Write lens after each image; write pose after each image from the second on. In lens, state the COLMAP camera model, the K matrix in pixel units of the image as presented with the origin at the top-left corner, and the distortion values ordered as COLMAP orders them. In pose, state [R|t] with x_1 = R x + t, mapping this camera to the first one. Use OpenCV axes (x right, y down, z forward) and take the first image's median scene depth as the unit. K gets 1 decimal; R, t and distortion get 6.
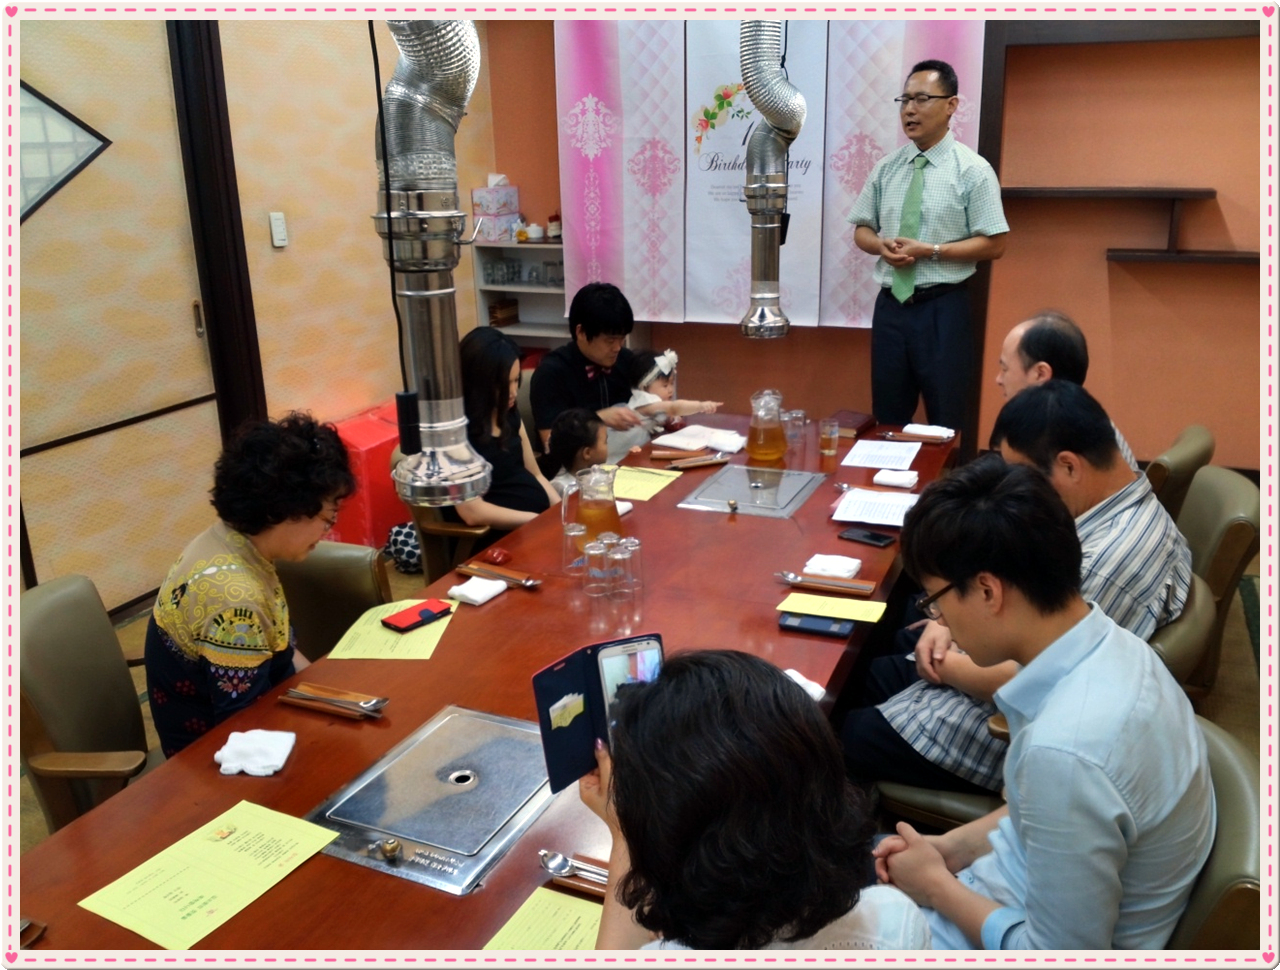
lens RADIAL K [[1083.6, 0, 643.6], [0, 1083.6, 509.8], [0, 0, 1]] dist [0.093436, -0.251821]
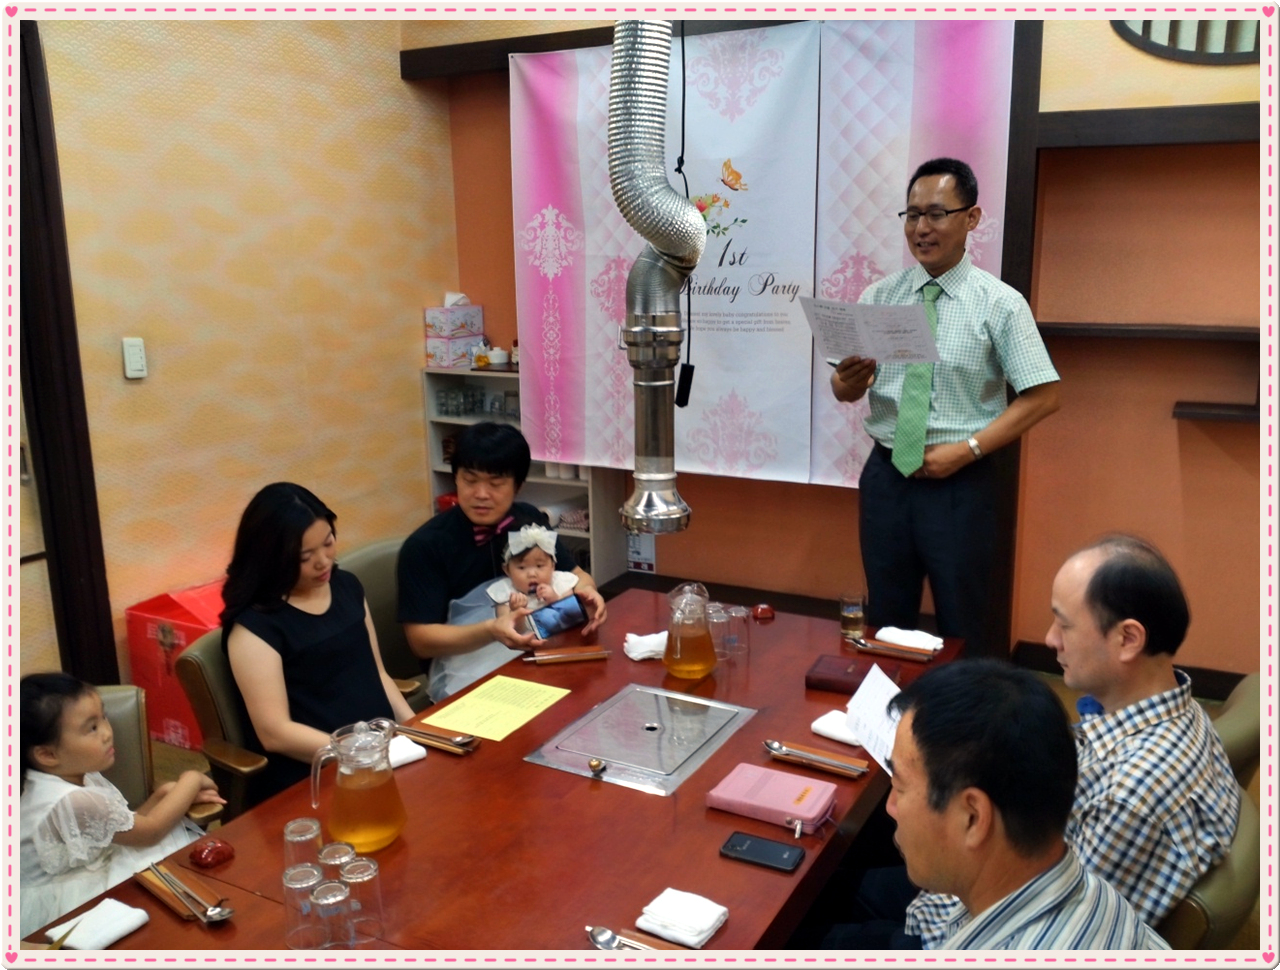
lens RADIAL K [[1079.8, 0, 641.3], [0, 1079.8, 502.1], [0, 0, 1]] dist [0.115209, -0.257927]
pose [[0.995192, 0.033357, -0.092090, 0.111042], [-0.042055, 0.994666, -0.094184, -0.071850], [0.088457, 0.097604, 0.991286, 0.184419]]
